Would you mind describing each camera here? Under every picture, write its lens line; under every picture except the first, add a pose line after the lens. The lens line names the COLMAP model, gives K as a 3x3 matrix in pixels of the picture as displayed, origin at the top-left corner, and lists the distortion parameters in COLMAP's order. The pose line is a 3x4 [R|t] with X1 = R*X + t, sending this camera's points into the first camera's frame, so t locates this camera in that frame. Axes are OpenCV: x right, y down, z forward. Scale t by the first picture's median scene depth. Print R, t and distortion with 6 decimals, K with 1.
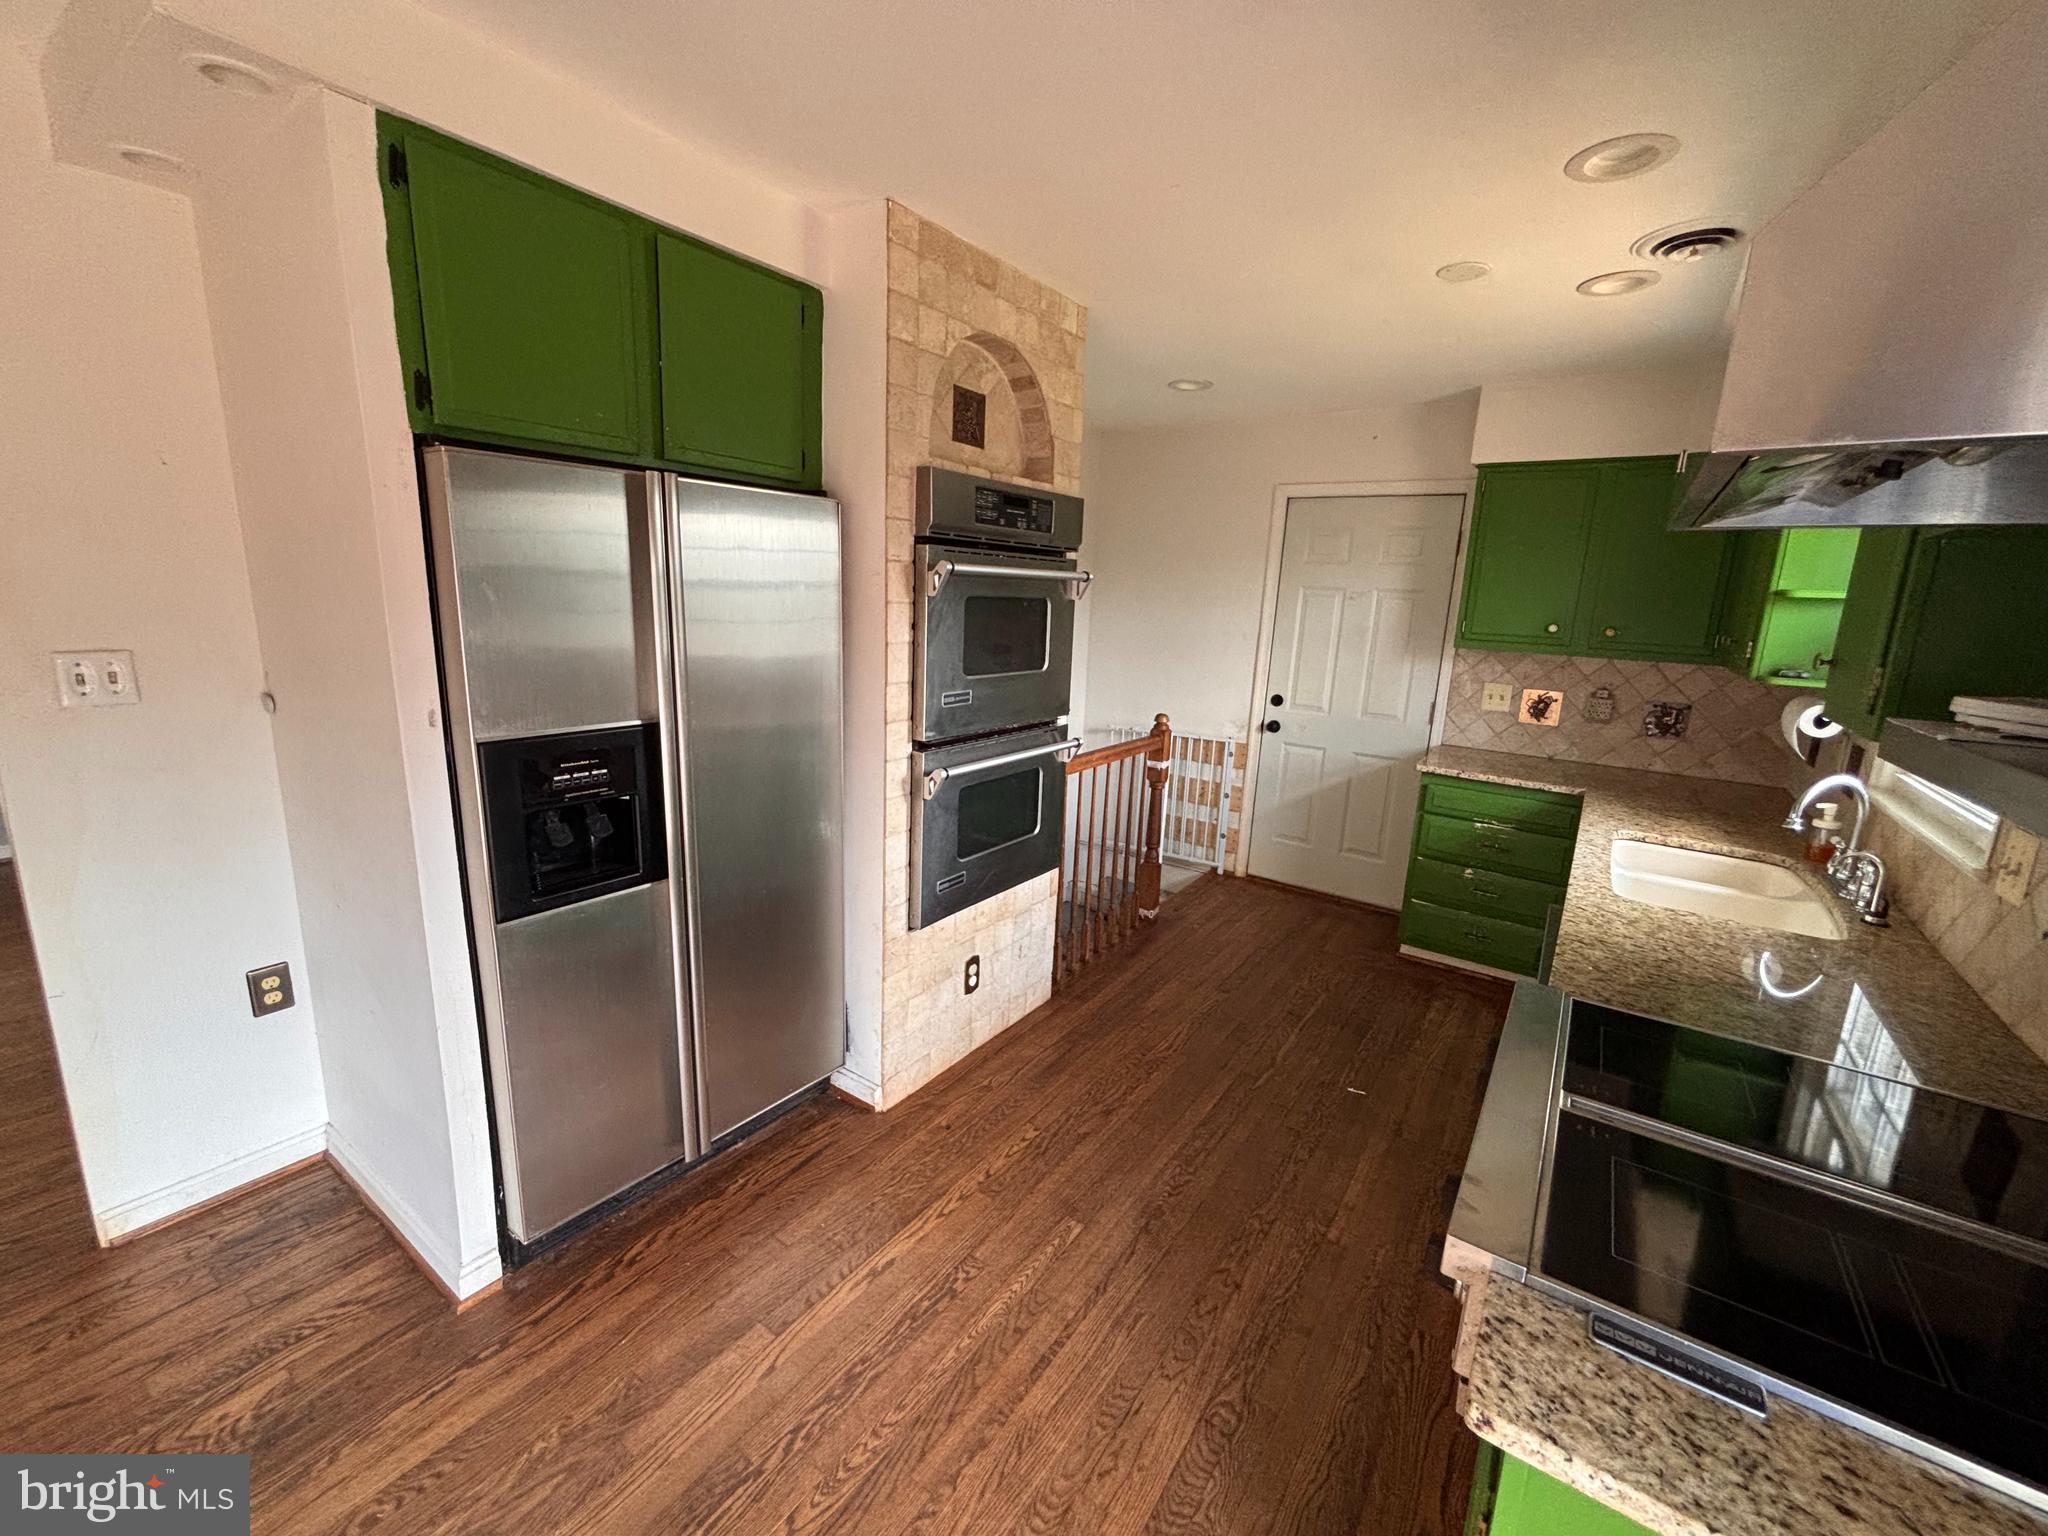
lens RADIAL K [[821.9, 0, 1024.0], [0, 821.9, 768.0], [0, 0, 1]] dist [0.000927, 0.000363]
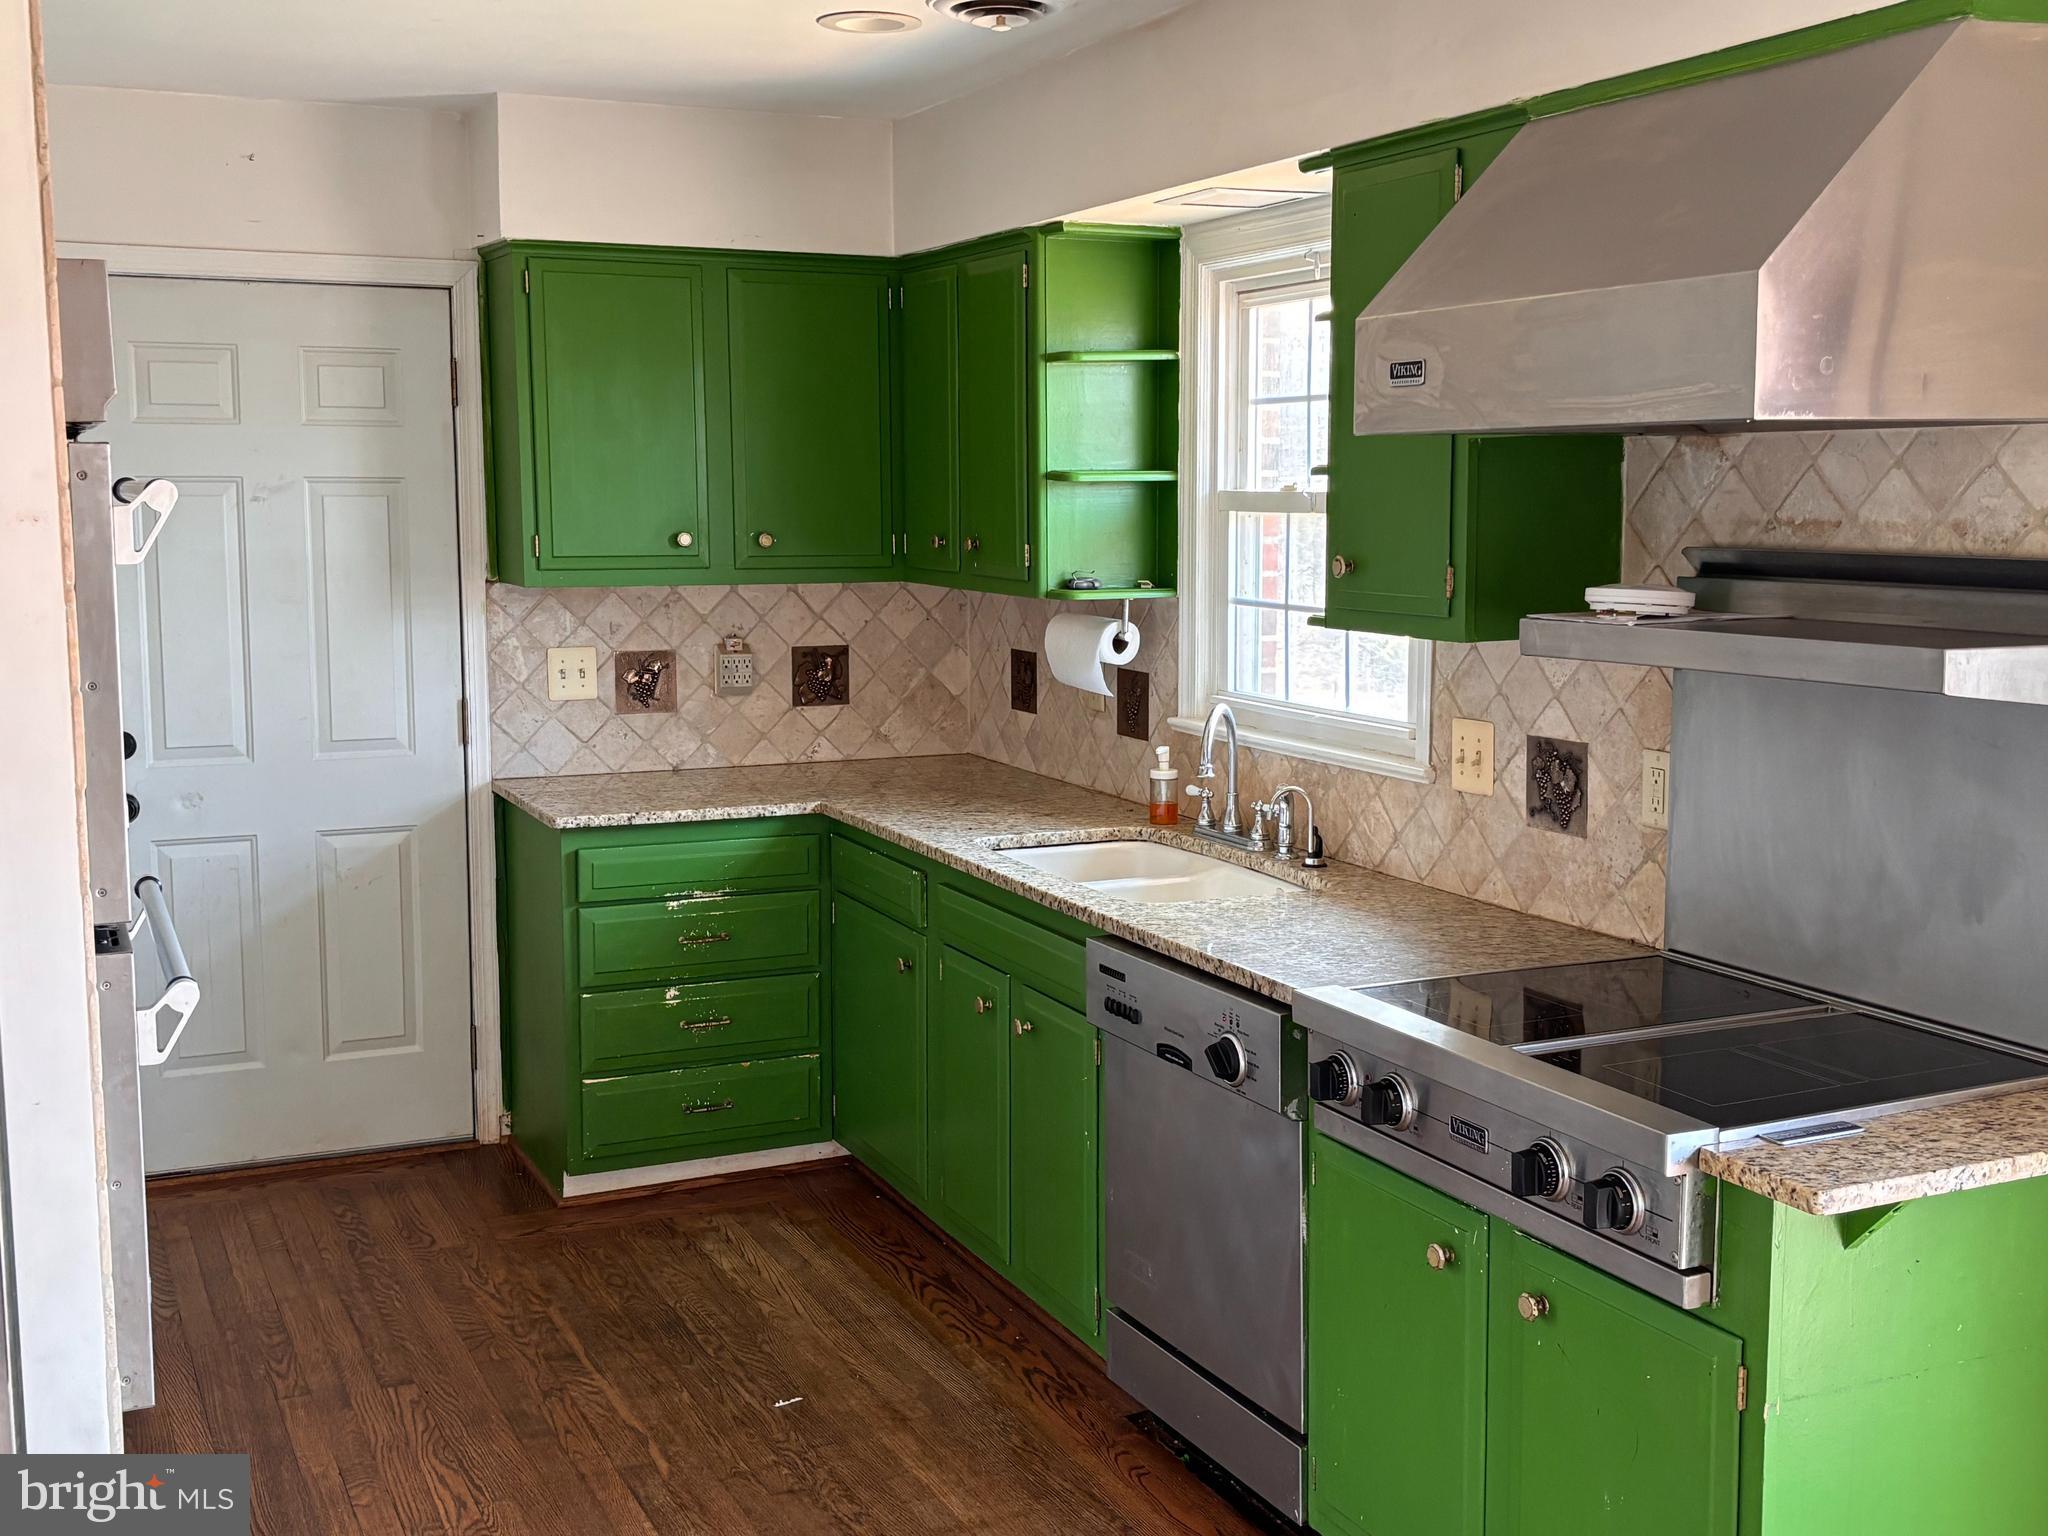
lens RADIAL K [[2194.5, 0, 1024.0], [0, 2194.5, 768.0], [0, 0, 1]] dist [0.076526, -0.006776]
pose [[0.487946, -0.151394, 0.859645, -0.553473], [0.203870, 0.977372, 0.056408, -0.051800], [-0.848732, 0.147731, 0.507769, 0.049925]]
